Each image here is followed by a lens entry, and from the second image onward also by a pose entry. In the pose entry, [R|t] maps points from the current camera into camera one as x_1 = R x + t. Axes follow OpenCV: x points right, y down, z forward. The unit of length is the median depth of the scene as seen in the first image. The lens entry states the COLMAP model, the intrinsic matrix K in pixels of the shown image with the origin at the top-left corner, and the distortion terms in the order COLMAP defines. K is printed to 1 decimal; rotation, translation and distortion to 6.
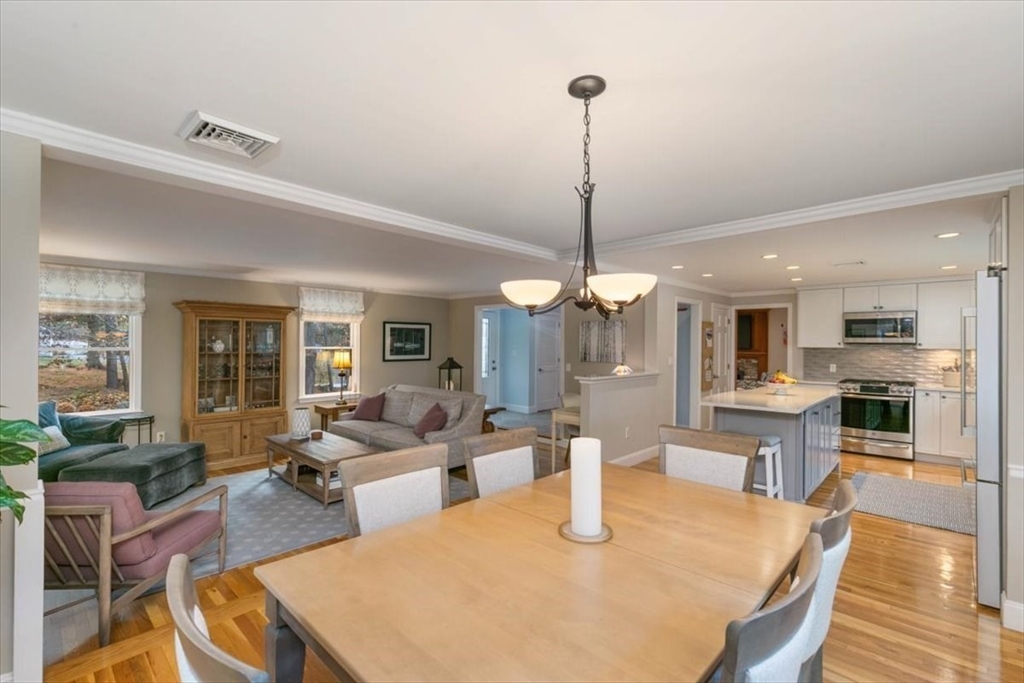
lens RADIAL K [[464.5, 0, 510.7], [0, 464.5, 342.5], [0, 0, 1]] dist [0.009184, -0.000023]
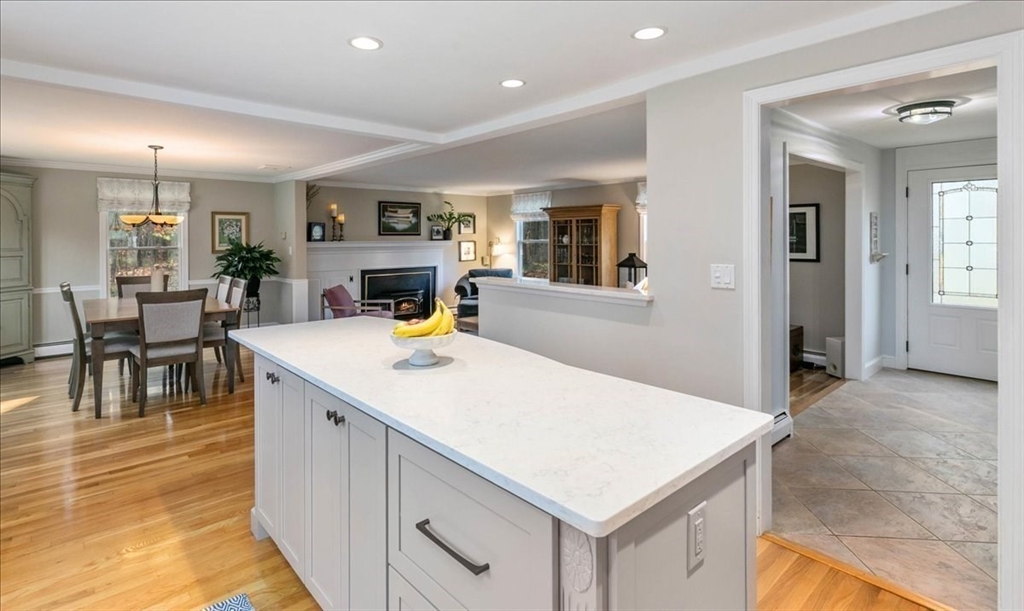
lens RADIAL K [[505.0, 0, 492.2], [0, 505.0, 240.6], [0, 0, 1]] dist [0.005173, 0.000370]
pose [[-0.120171, 0.000799, -0.992753, 0.737267], [0.006022, 0.999982, 0.000076, 0.008225], [0.992735, -0.005969, -0.120174, 0.849955]]
